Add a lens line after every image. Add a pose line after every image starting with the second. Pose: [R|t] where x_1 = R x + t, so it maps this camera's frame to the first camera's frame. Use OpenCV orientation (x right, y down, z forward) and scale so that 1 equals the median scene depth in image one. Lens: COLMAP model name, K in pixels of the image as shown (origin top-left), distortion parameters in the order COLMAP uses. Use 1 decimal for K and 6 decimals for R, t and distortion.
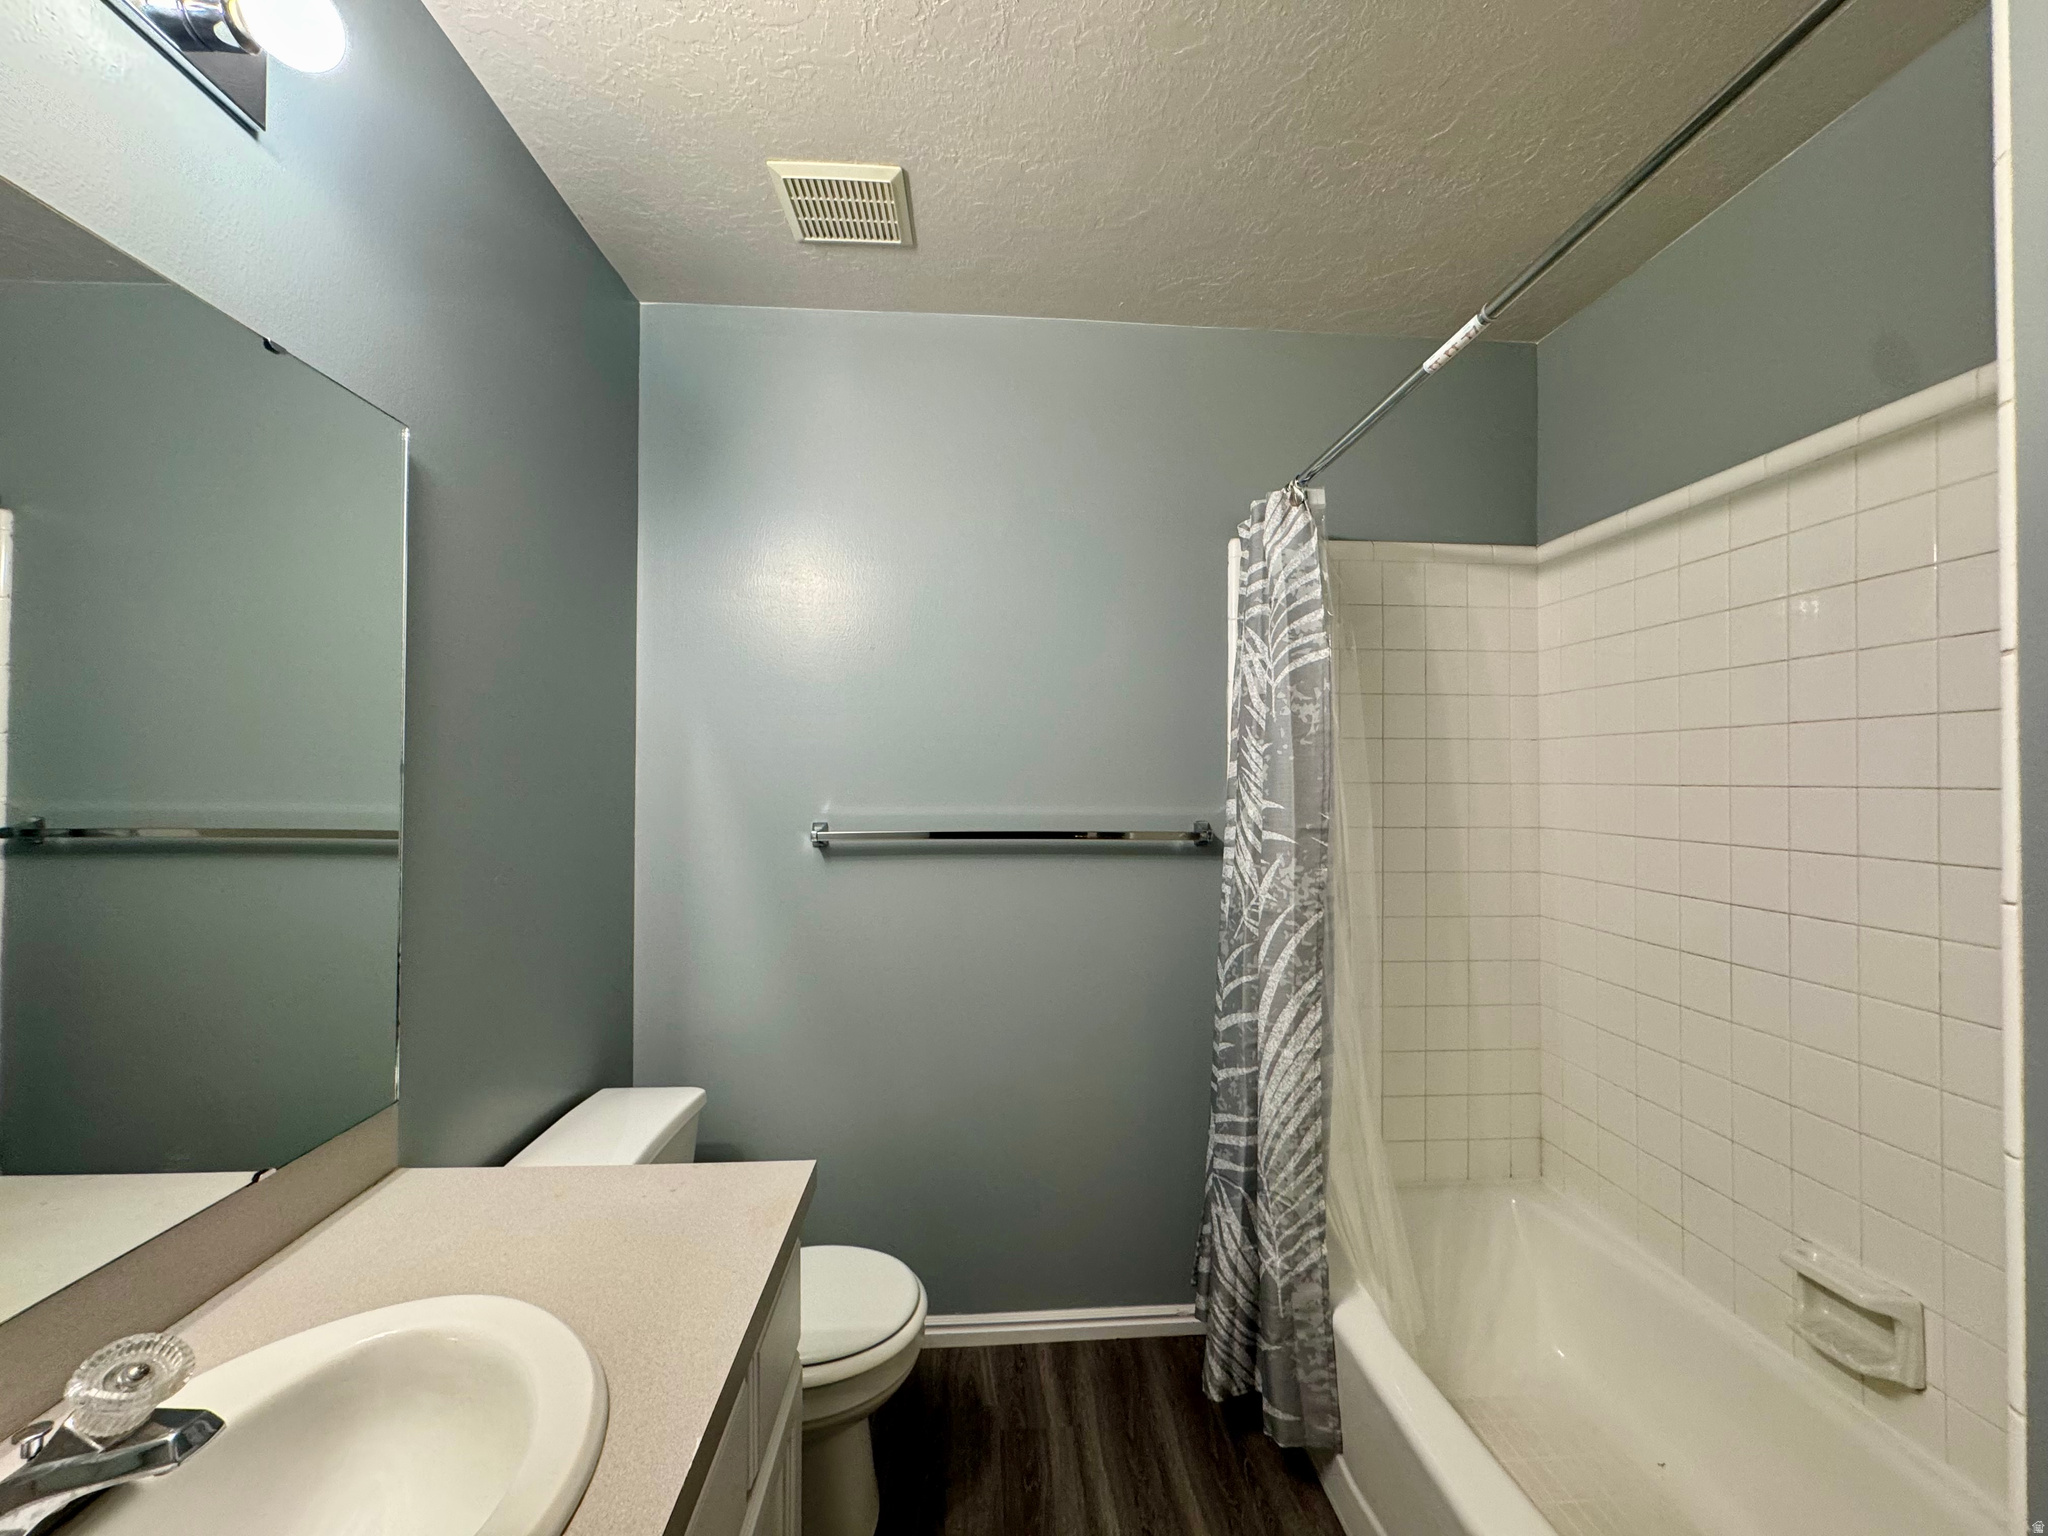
lens RADIAL K [[813.8, 0, 1019.5], [0, 813.8, 764.4], [0, 0, 1]] dist [-0.002906, 0.000729]
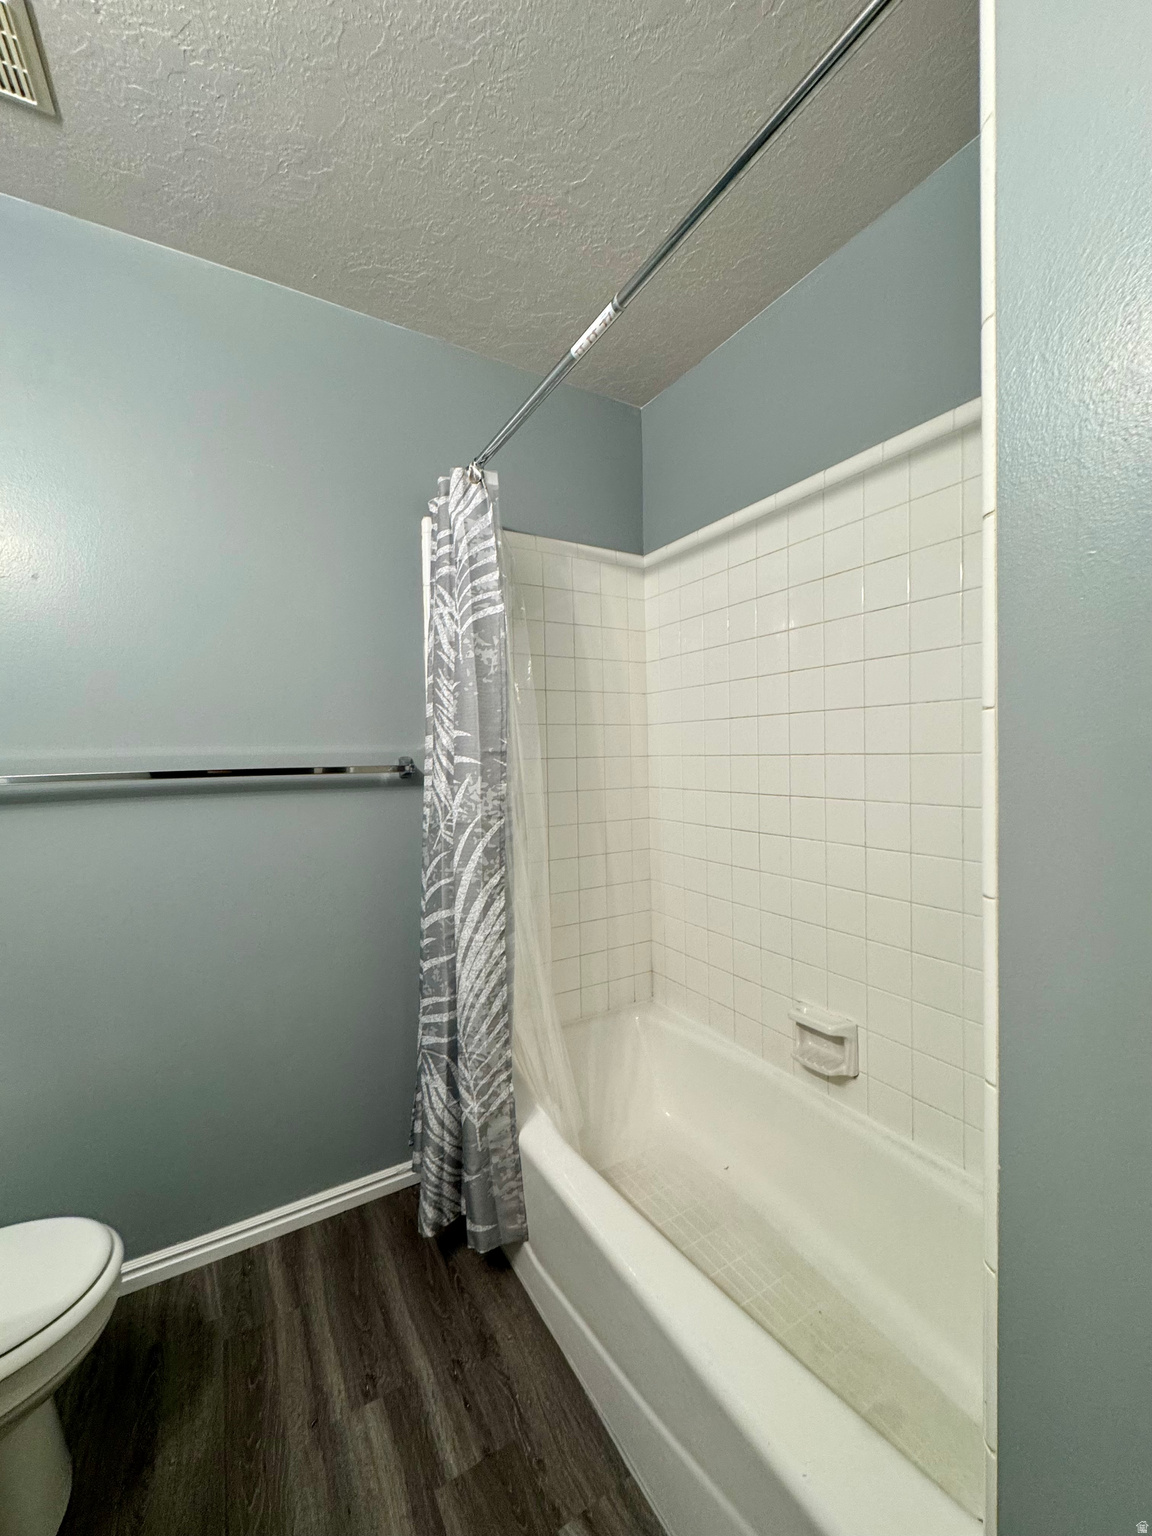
lens RADIAL K [[610.3, 0, 572.2], [0, 610.3, 770.2], [0, 0, 1]] dist [-0.002906, 0.000729]
pose [[0.893300, -0.034727, 0.448118, 0.053088], [0.018245, 0.998991, 0.041046, 0.068317], [-0.449091, -0.028490, 0.893032, 0.128404]]
